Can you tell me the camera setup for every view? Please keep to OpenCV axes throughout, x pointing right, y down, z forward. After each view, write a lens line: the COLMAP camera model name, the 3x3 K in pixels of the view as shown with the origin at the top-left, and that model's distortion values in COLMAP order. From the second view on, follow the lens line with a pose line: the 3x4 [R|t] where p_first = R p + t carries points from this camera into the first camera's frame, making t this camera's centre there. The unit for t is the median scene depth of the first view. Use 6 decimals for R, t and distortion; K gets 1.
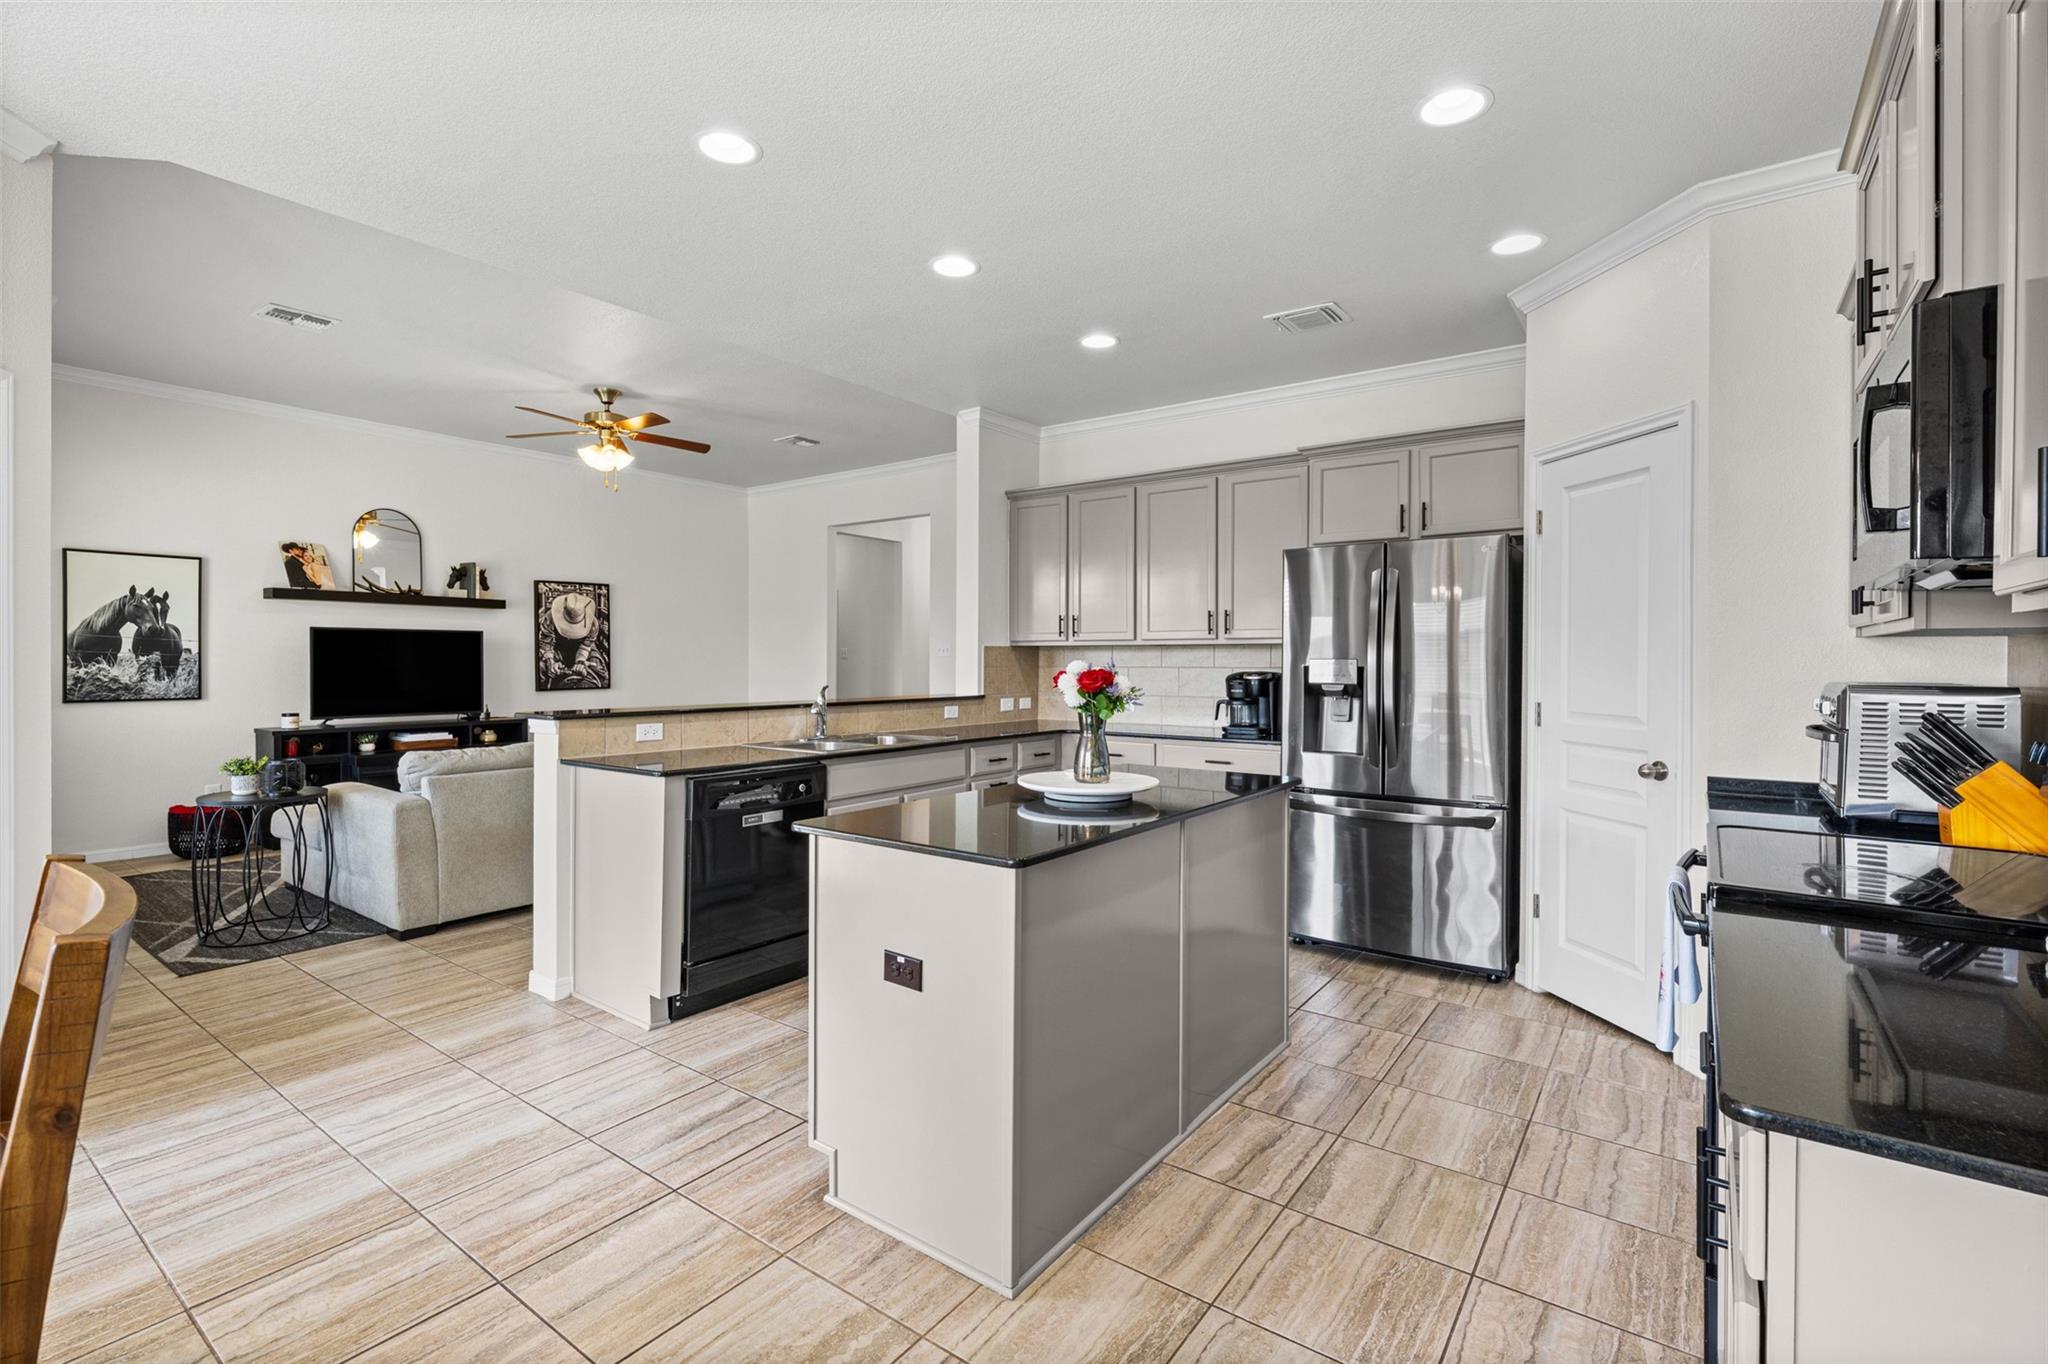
lens RADIAL K [[919.4, 0, 1025.6], [0, 919.4, 667.5], [0, 0, 1]] dist [-0.000721, 0.000107]
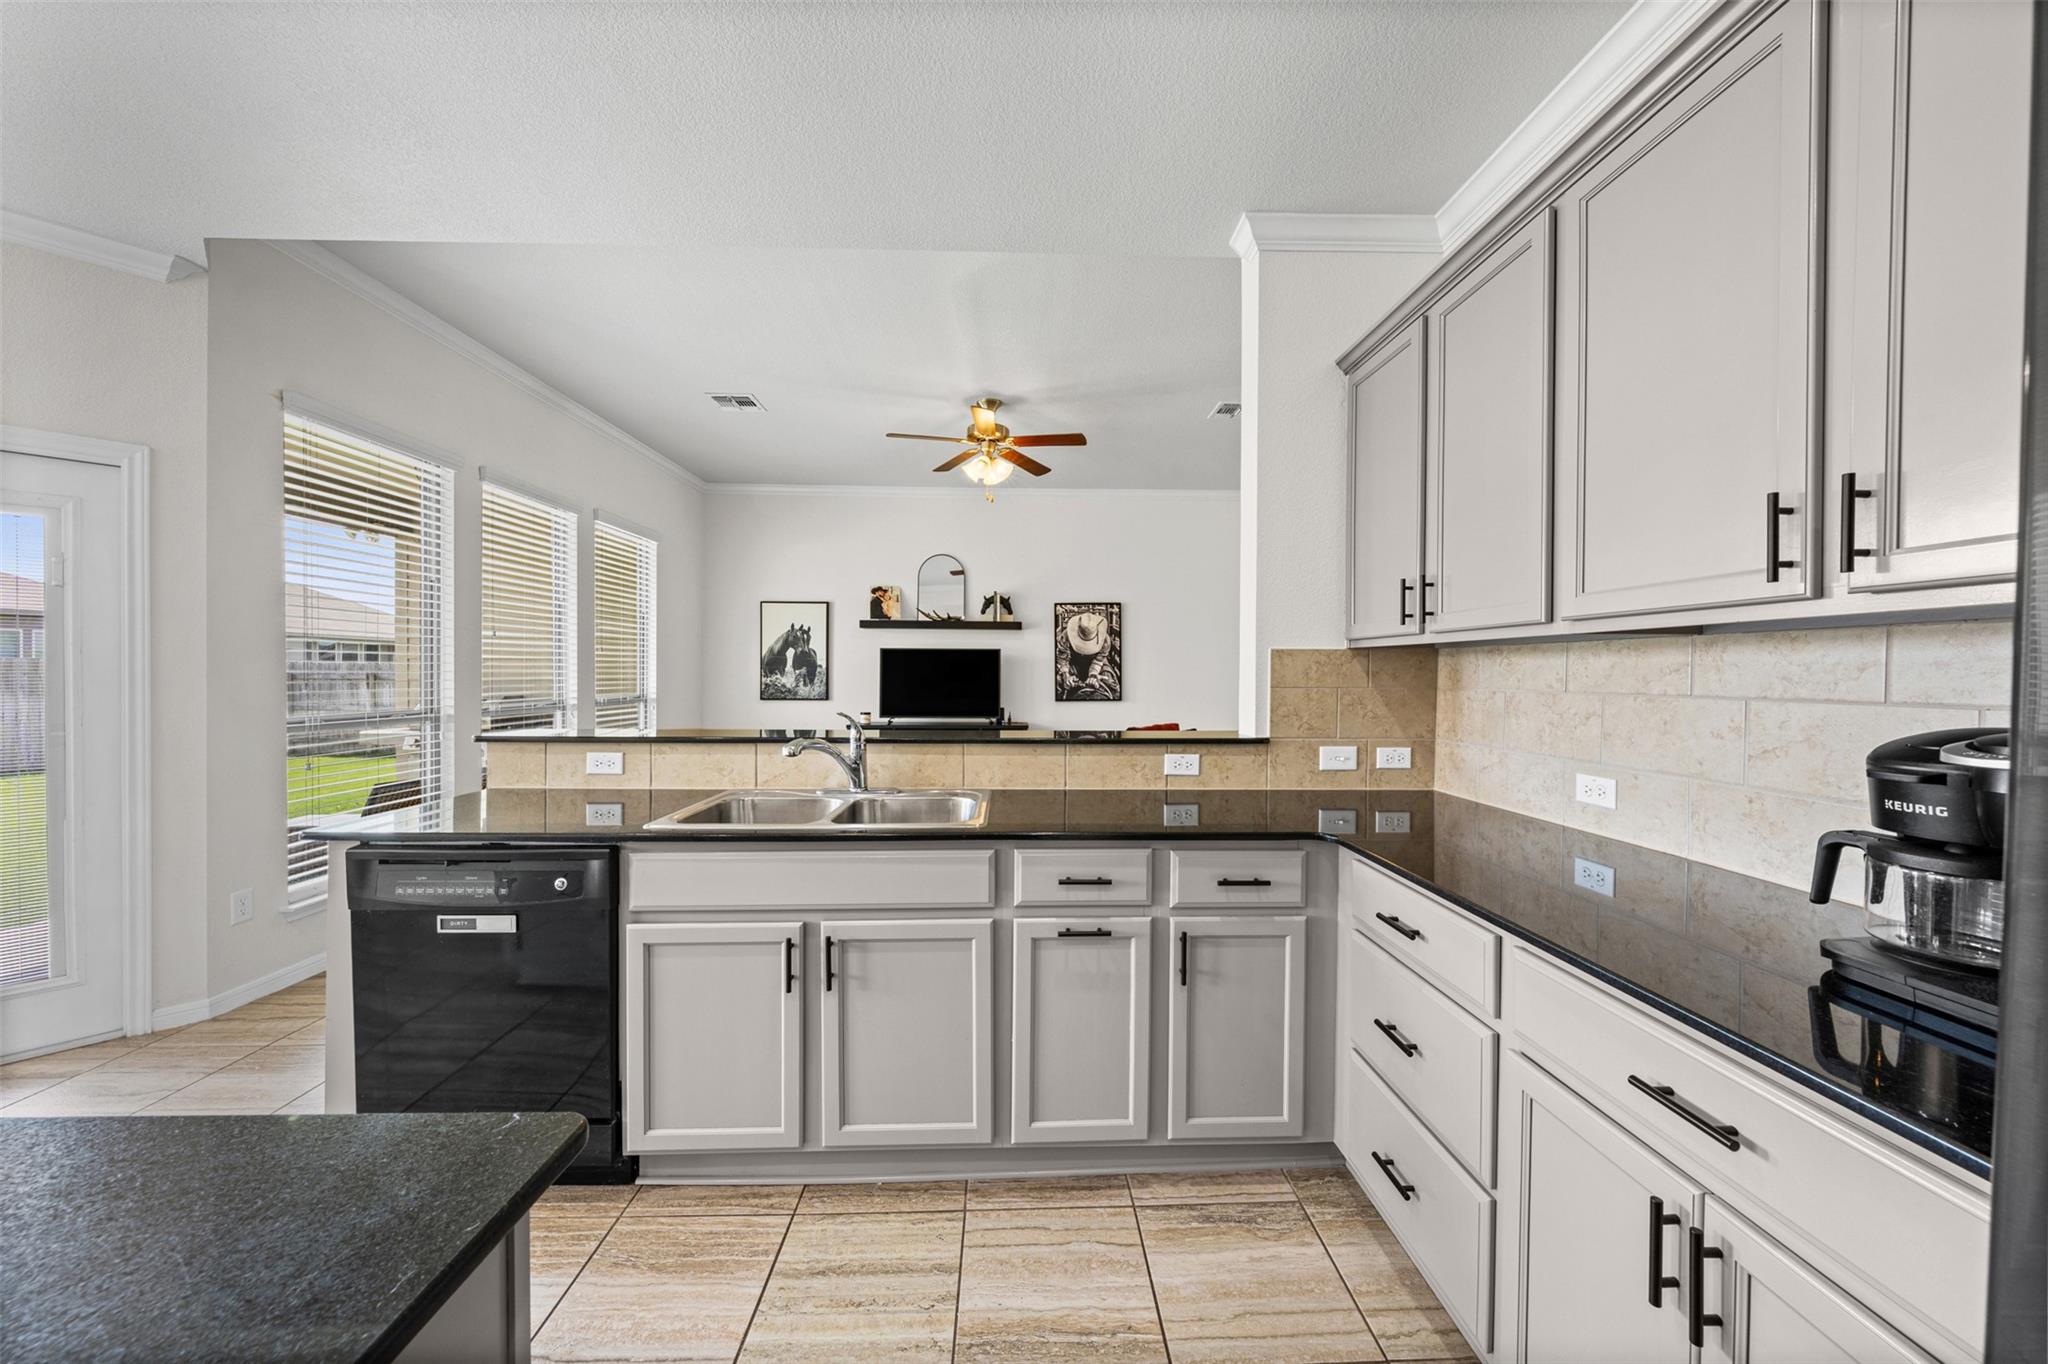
lens RADIAL K [[714.2, 0, 1026.1], [0, 714.2, 683.0], [0, 0, 1]] dist [-0.000170, 0.000004]
pose [[0.616292, 0.012924, -0.787412, 0.185595], [-0.010795, 0.999910, 0.007963, -0.004542], [0.787444, 0.003592, 0.616376, 0.567900]]
